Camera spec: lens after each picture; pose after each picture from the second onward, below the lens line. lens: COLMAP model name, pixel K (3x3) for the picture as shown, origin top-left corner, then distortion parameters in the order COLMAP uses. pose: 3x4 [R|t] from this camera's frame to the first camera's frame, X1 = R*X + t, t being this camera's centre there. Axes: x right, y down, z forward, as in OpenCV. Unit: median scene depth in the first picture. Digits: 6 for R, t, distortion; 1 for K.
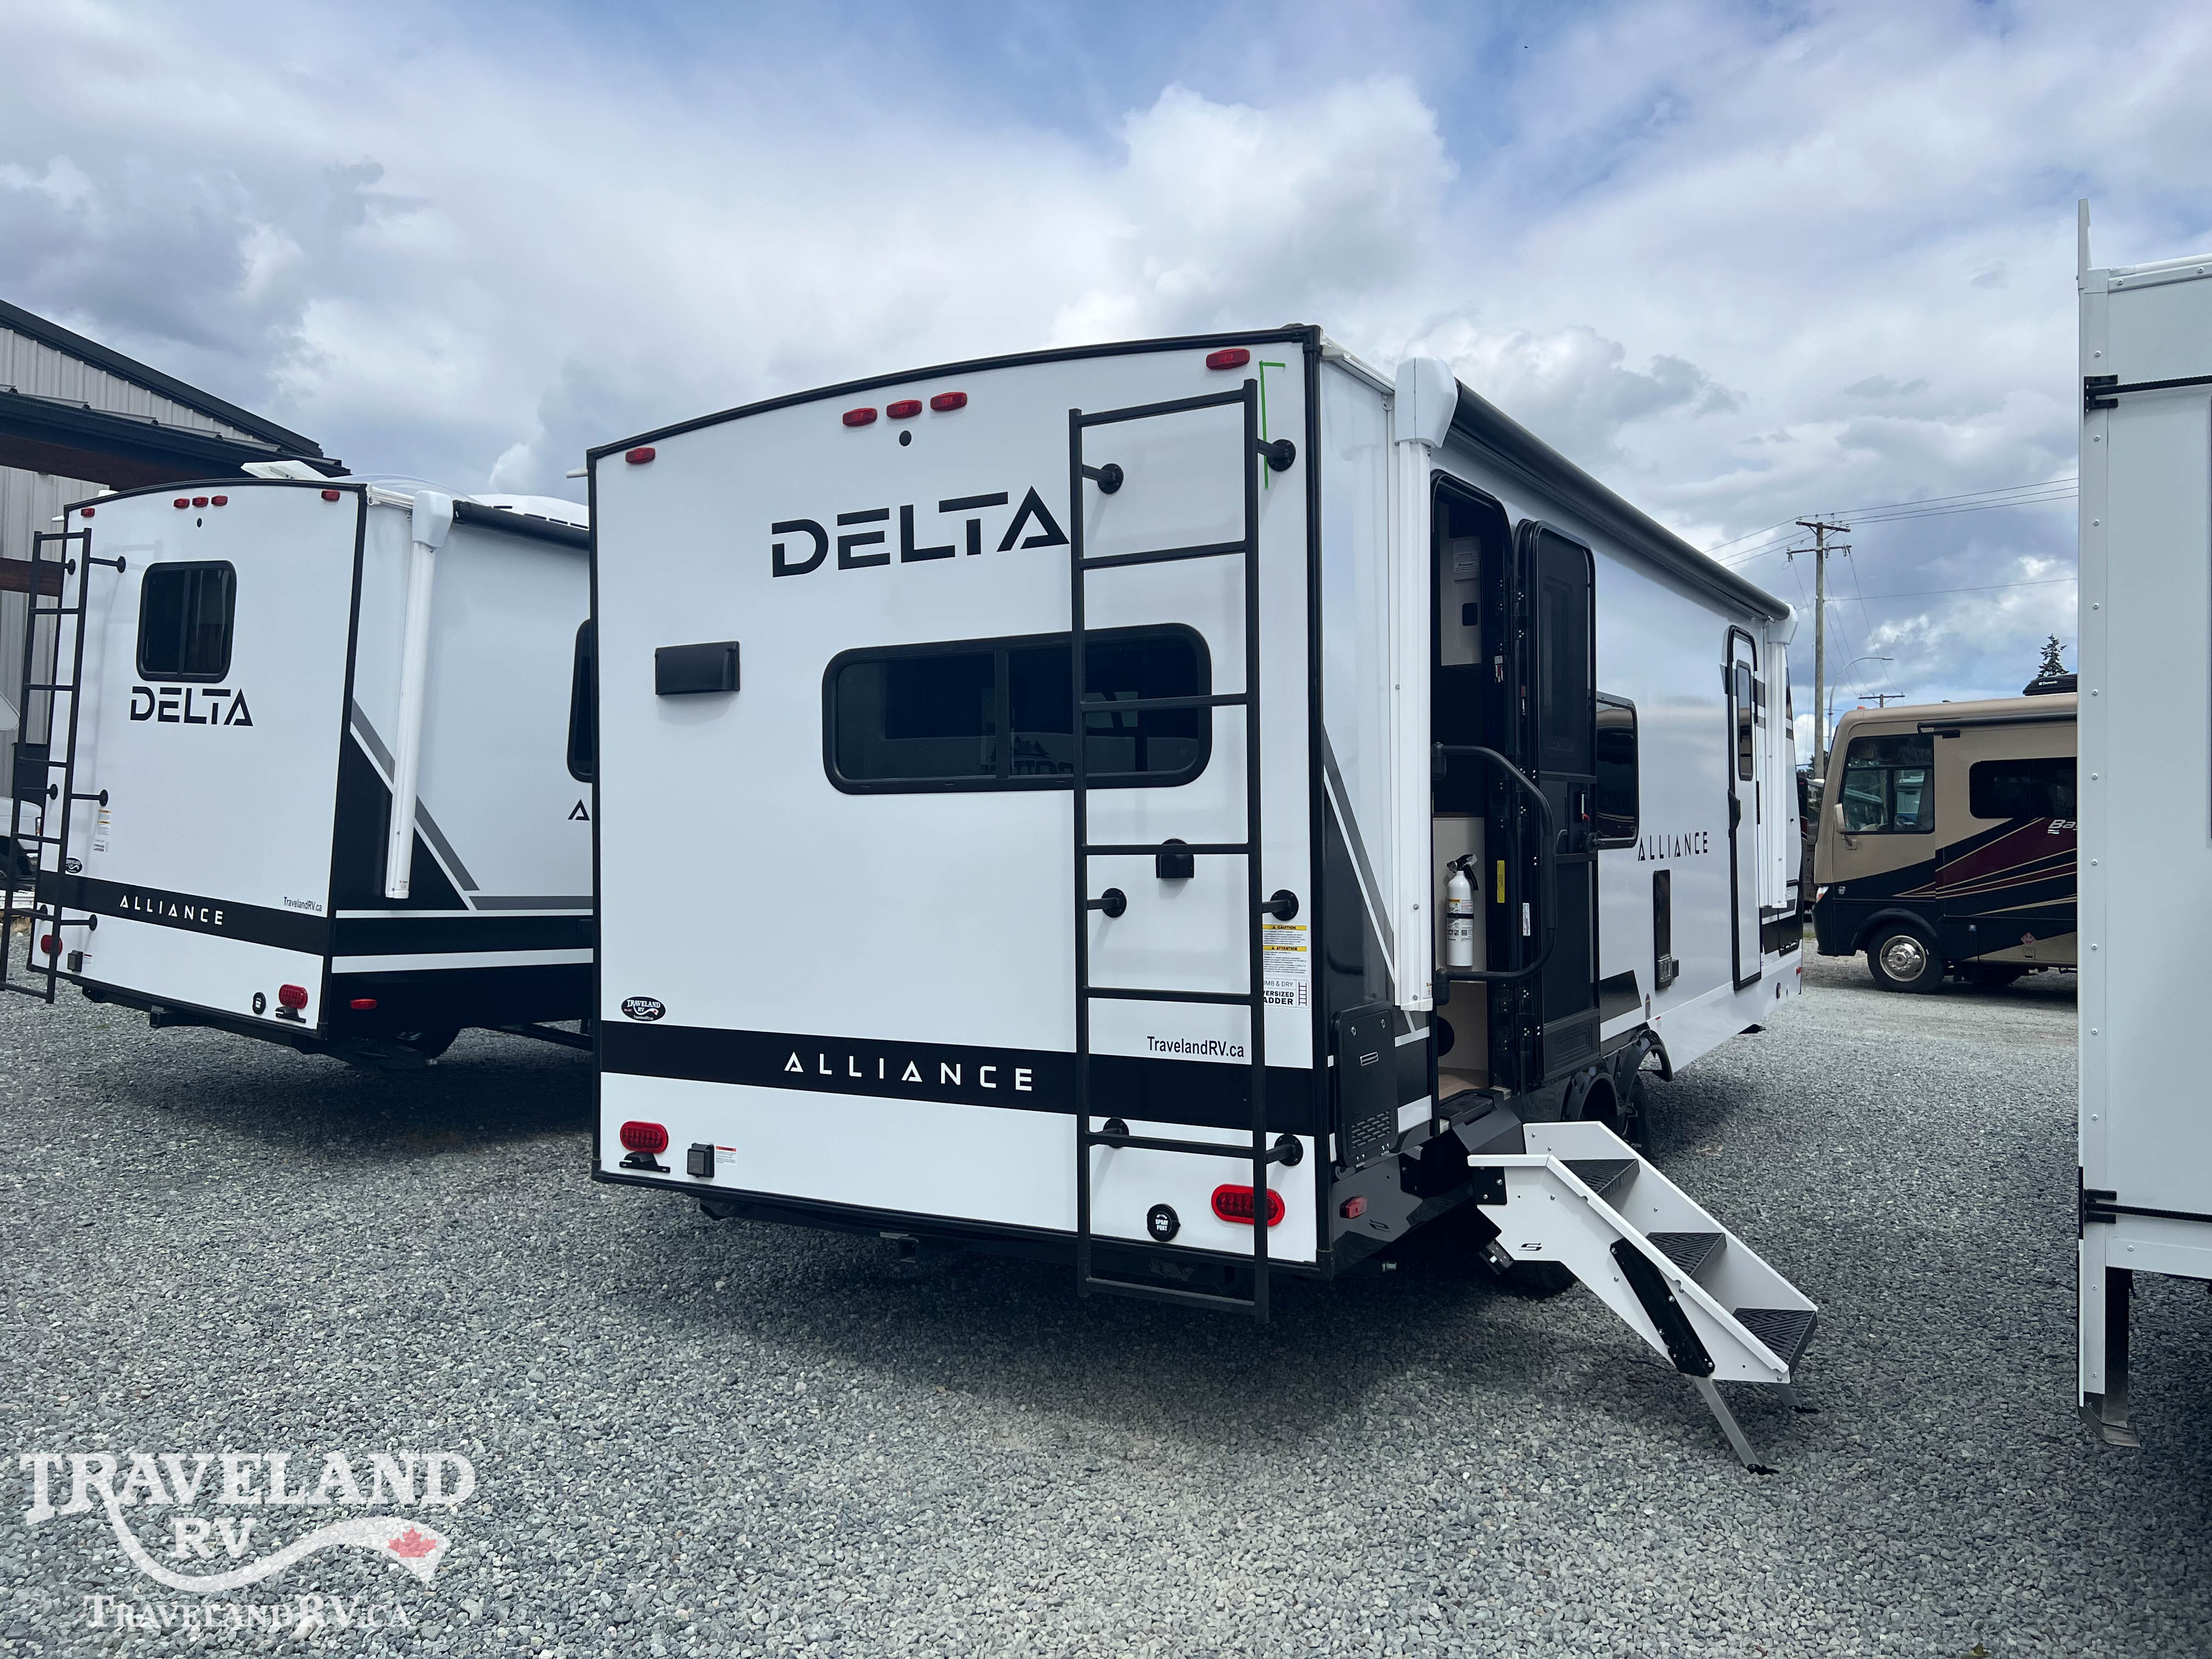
lens RADIAL K [[1684.3, 0, 1107.4], [0, 1684.3, 832.8], [0, 0, 1]] dist [-0.008409, -0.041523]
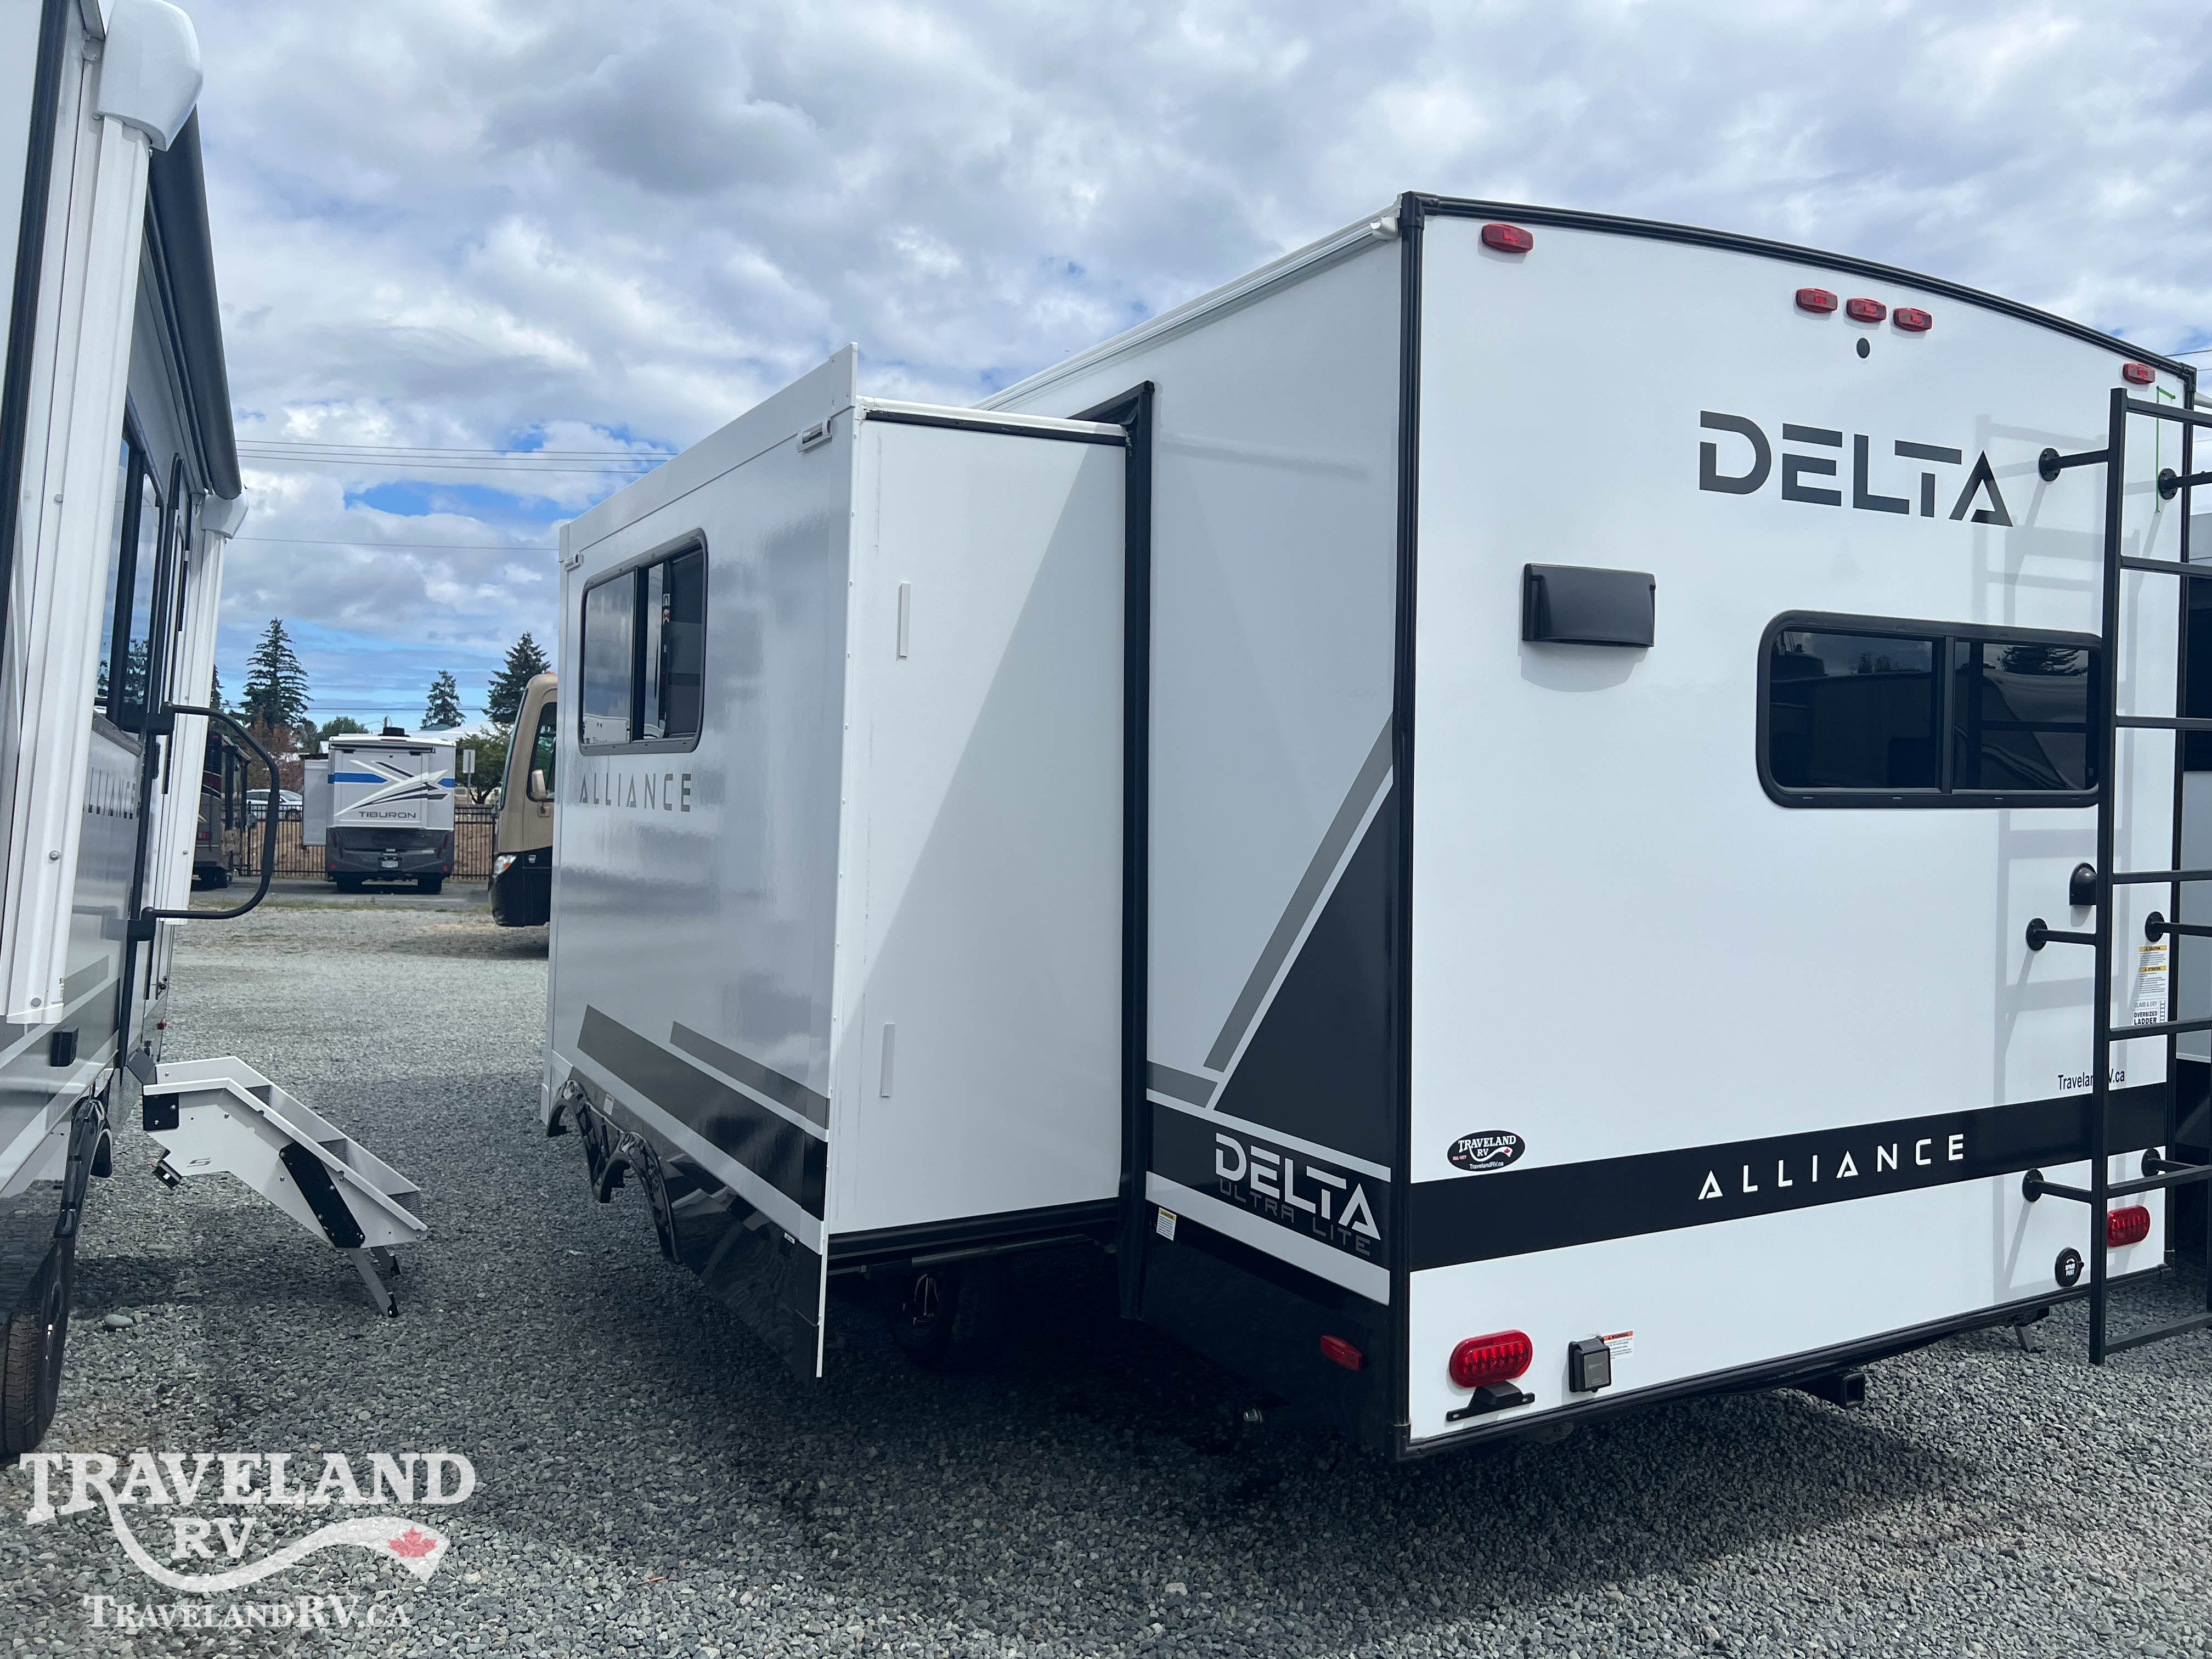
lens RADIAL K [[1684.3, 0, 1102.9], [0, 1684.3, 825.0], [0, 0, 1]] dist [-0.008409, -0.041523]
pose [[0.539535, -0.007254, 0.841932, -0.937447], [-0.011529, 0.999805, 0.016002, -0.023453], [-0.841884, -0.018340, 0.539347, 0.858260]]
